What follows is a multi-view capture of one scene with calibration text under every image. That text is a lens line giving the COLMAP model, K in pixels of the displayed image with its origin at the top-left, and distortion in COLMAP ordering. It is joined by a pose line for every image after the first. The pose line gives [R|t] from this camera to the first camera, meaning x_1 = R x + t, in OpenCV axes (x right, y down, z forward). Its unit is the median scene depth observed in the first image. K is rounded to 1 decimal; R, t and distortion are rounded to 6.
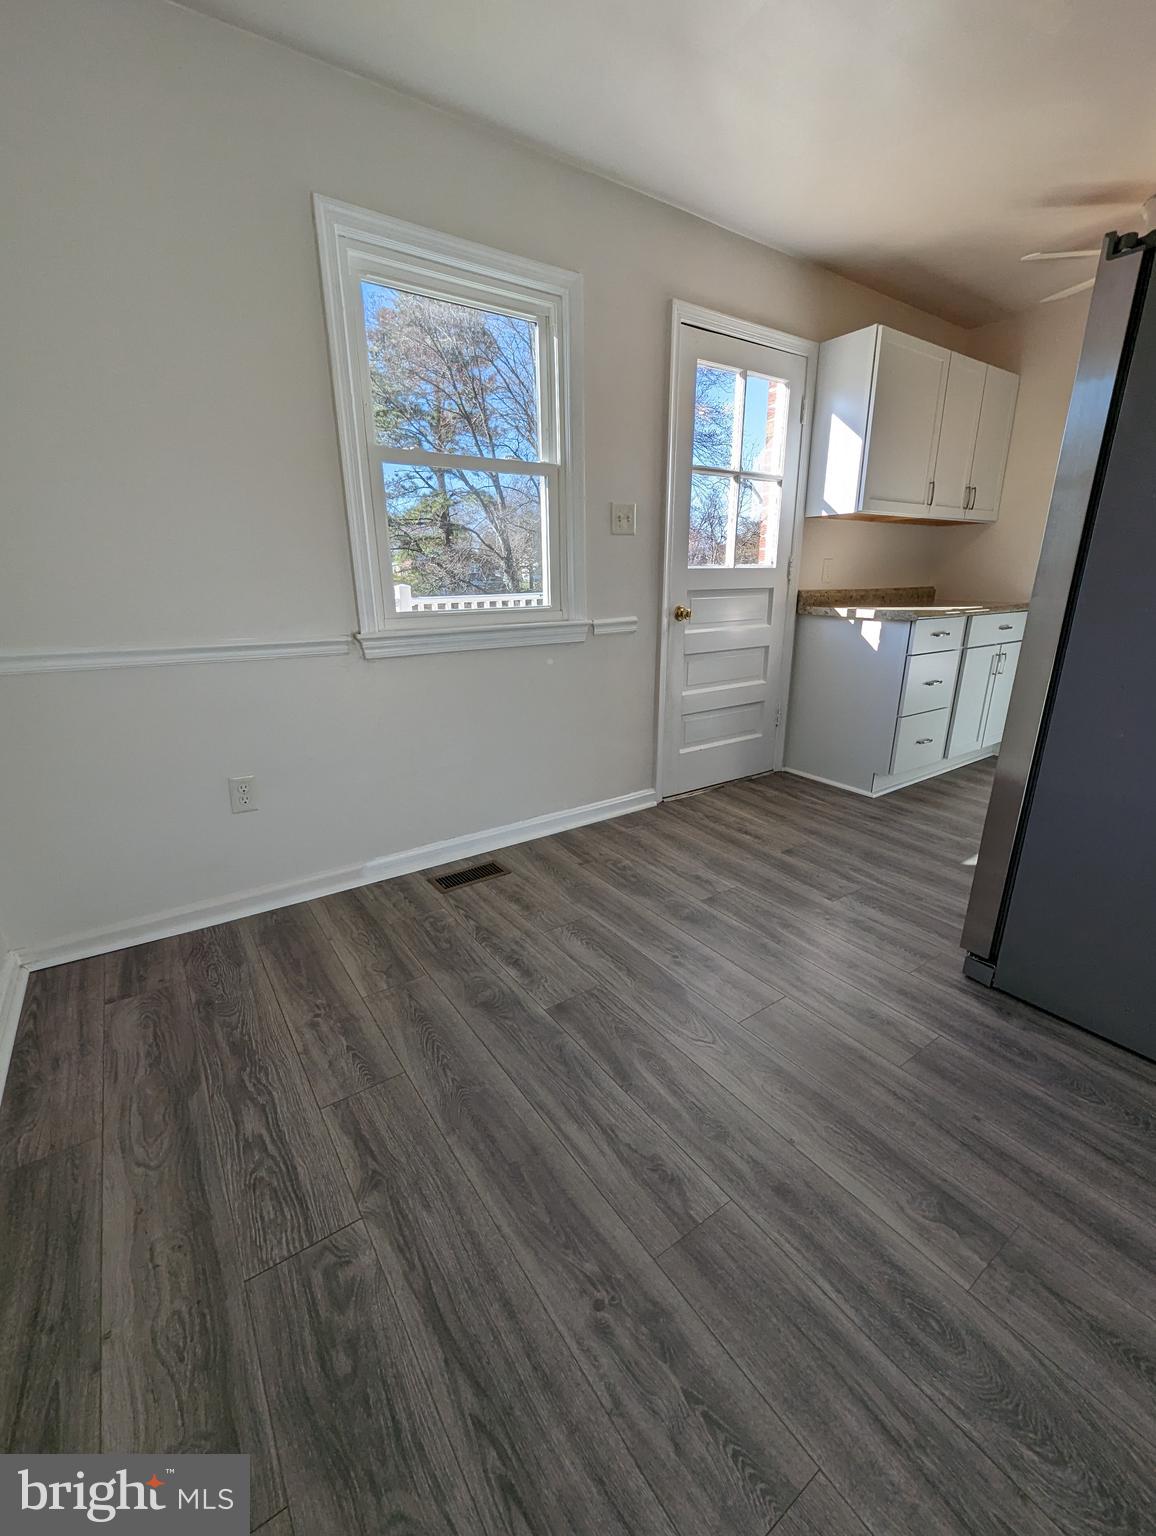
lens RADIAL K [[631.0, 0, 575.4], [0, 631.0, 770.7], [0, 0, 1]] dist [-0.004653, -0.000310]
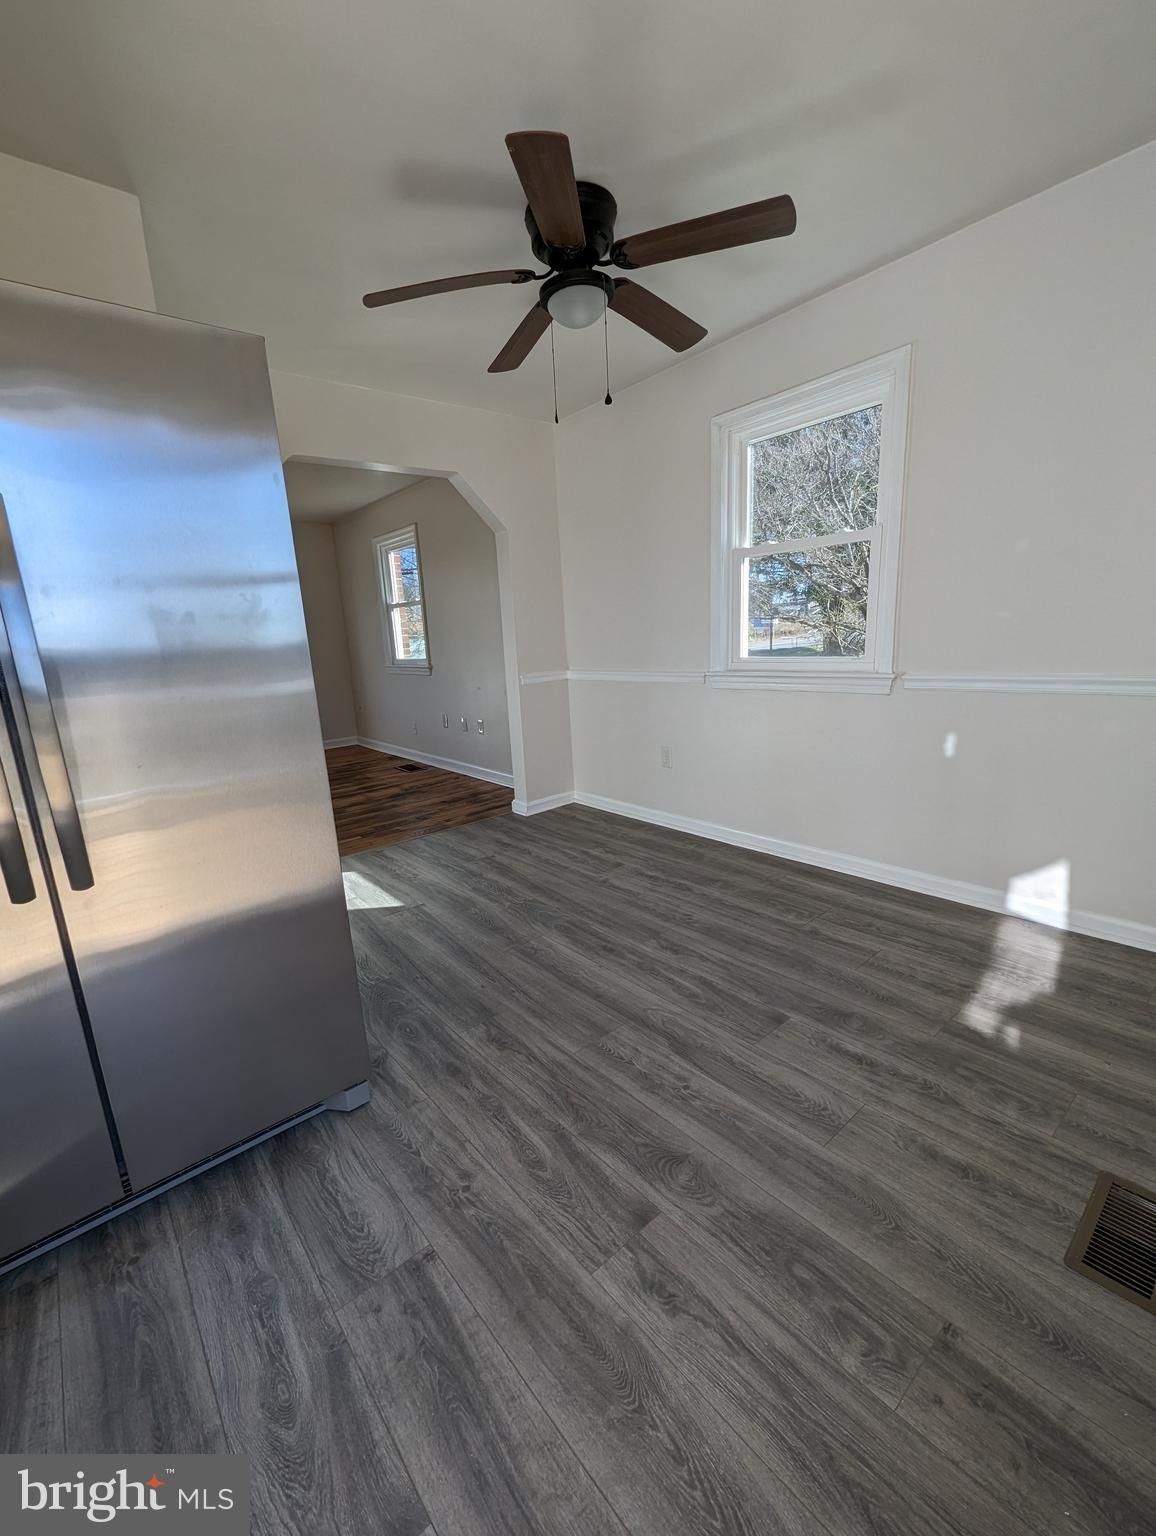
lens RADIAL K [[635.0, 0, 580.5], [0, 635.0, 769.7], [0, 0, 1]] dist [0.000546, 0.000137]
pose [[-0.993606, 0.080022, -0.079644, 0.340637], [0.030616, 0.869973, 0.492148, -0.515374], [0.108671, 0.486563, -0.866860, 1.548780]]
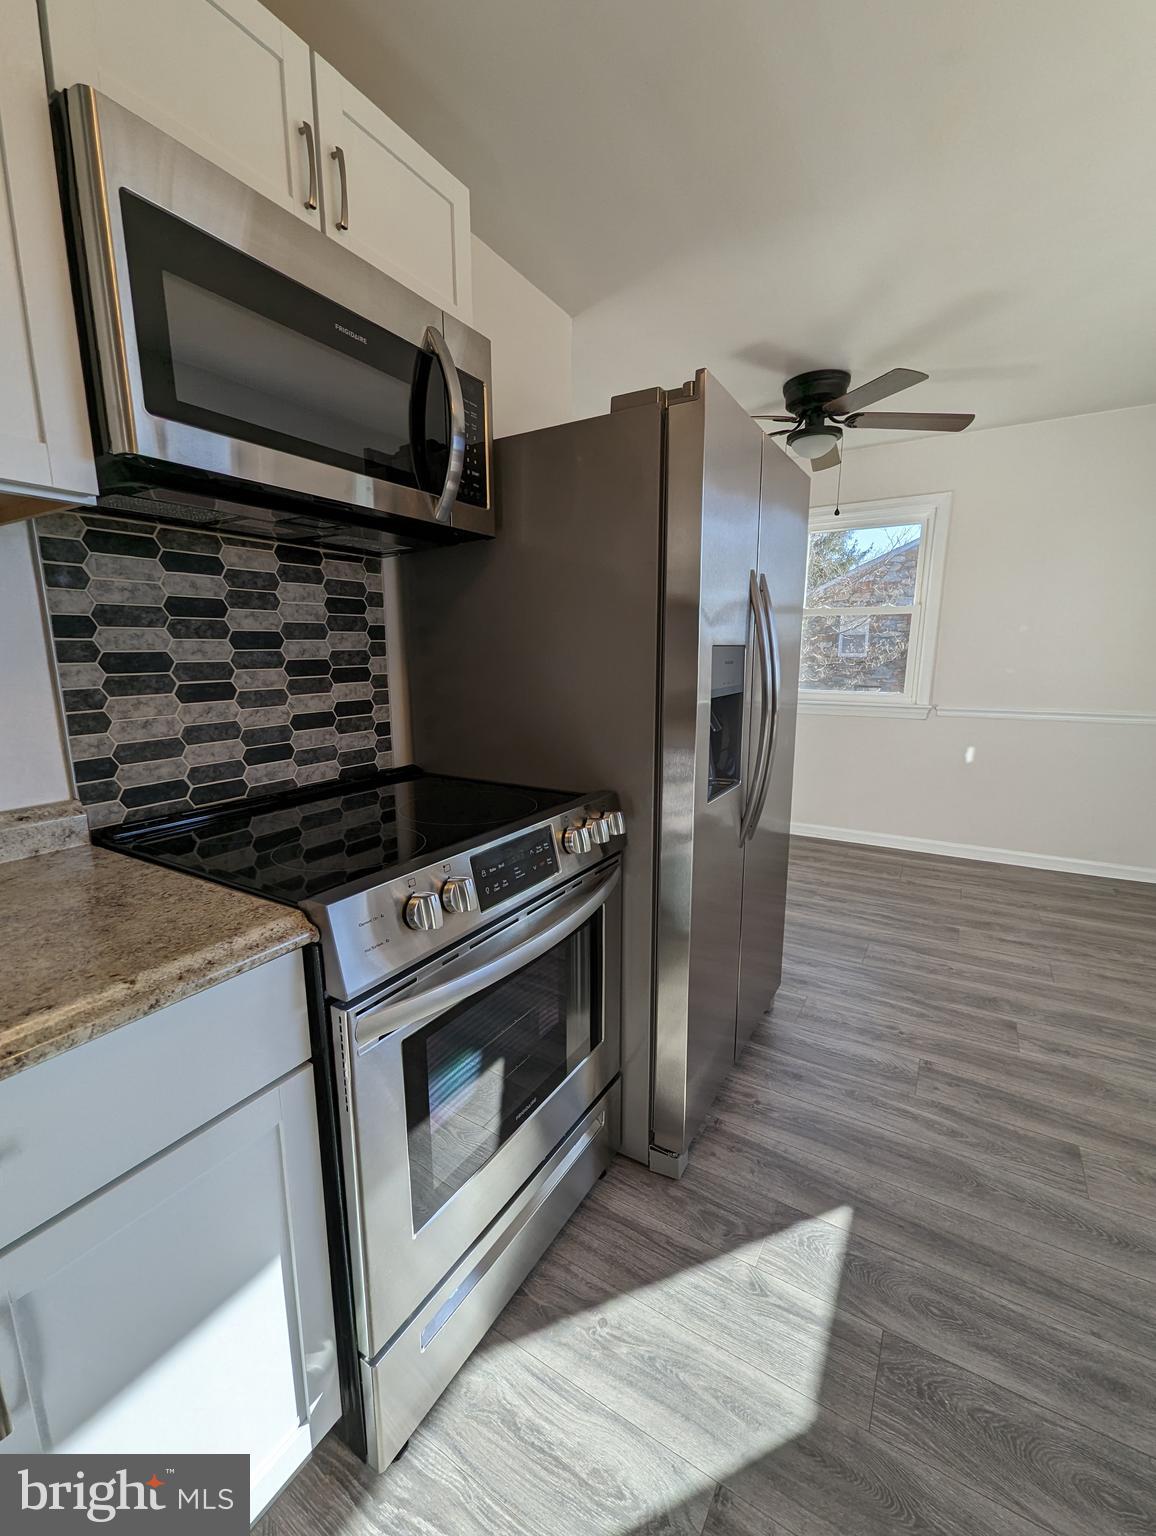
lens RADIAL K [[631.0, 0, 575.4], [0, 631.0, 770.7], [0, 0, 1]] dist [-0.004653, -0.000310]
pose [[-0.916357, 0.082640, -0.391740, 1.387196], [-0.111752, 0.886778, 0.448481, -0.586949], [0.384449, 0.454747, -0.803371, 1.597899]]
